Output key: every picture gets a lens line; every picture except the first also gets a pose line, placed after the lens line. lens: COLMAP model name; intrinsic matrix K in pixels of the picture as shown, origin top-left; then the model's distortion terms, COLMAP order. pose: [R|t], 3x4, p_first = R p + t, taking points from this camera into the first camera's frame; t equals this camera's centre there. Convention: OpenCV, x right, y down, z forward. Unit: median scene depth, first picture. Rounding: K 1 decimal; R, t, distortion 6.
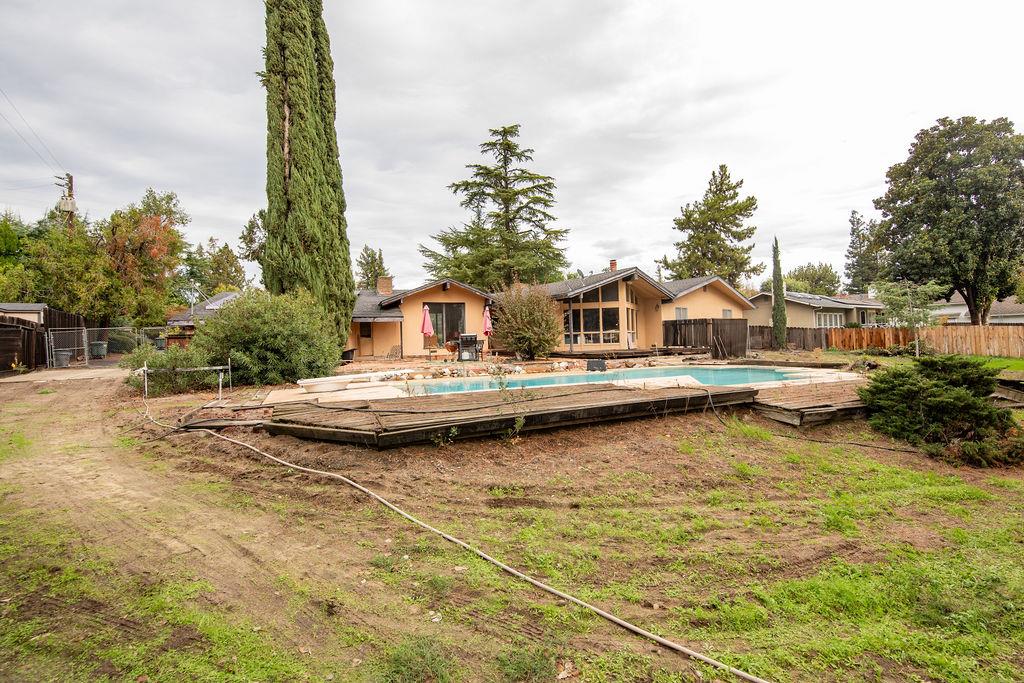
lens RADIAL K [[446.6, 0, 542.8], [0, 446.6, 333.4], [0, 0, 1]] dist [-0.007045, -0.006612]
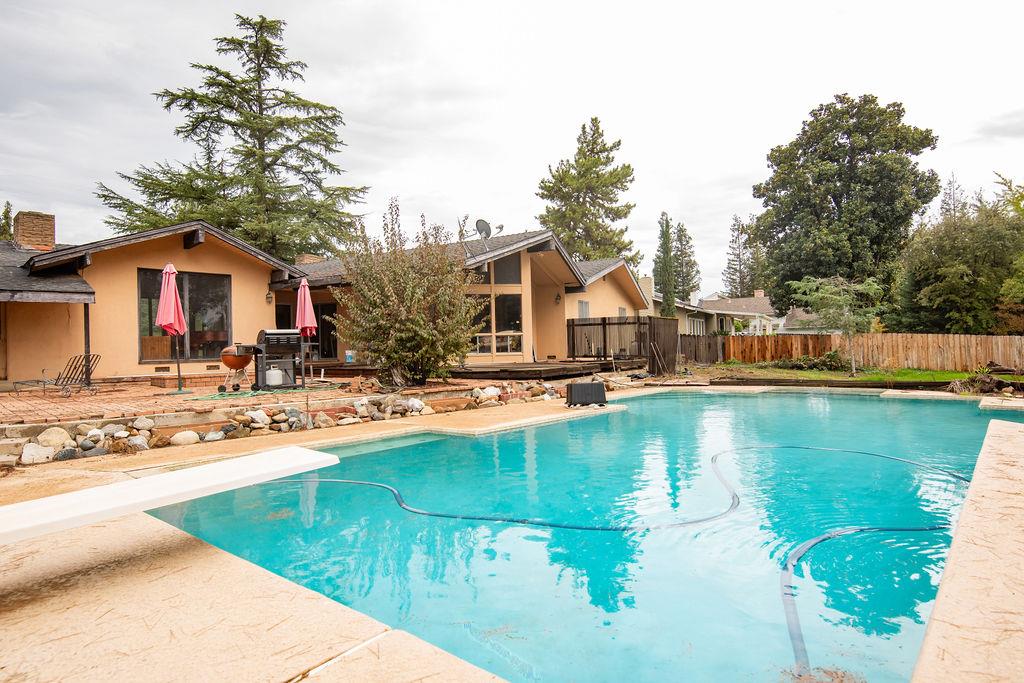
lens RADIAL K [[561.0, 0, 520.3], [0, 561.0, 340.0], [0, 0, 1]] dist [0.011858, -0.008072]
pose [[0.922464, 0.010495, 0.385940, -0.083325], [-0.007723, 0.999932, -0.008732, 0.007547], [-0.386006, 0.005074, 0.922482, 0.190301]]
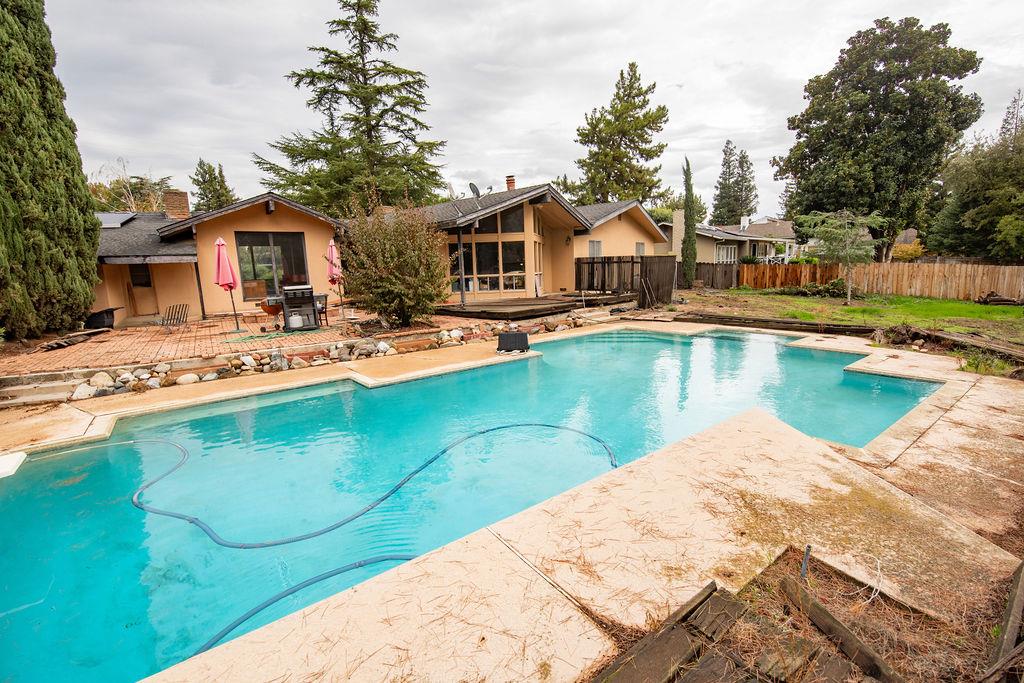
lens RADIAL K [[446.6, 0, 509.9], [0, 446.6, 342.8], [0, 0, 1]] dist [-0.007045, -0.006612]
pose [[0.980052, -0.040087, 0.194657, -0.001858], [0.005189, 0.984274, 0.176571, -0.014639], [-0.198674, -0.172038, 0.964848, 0.174111]]
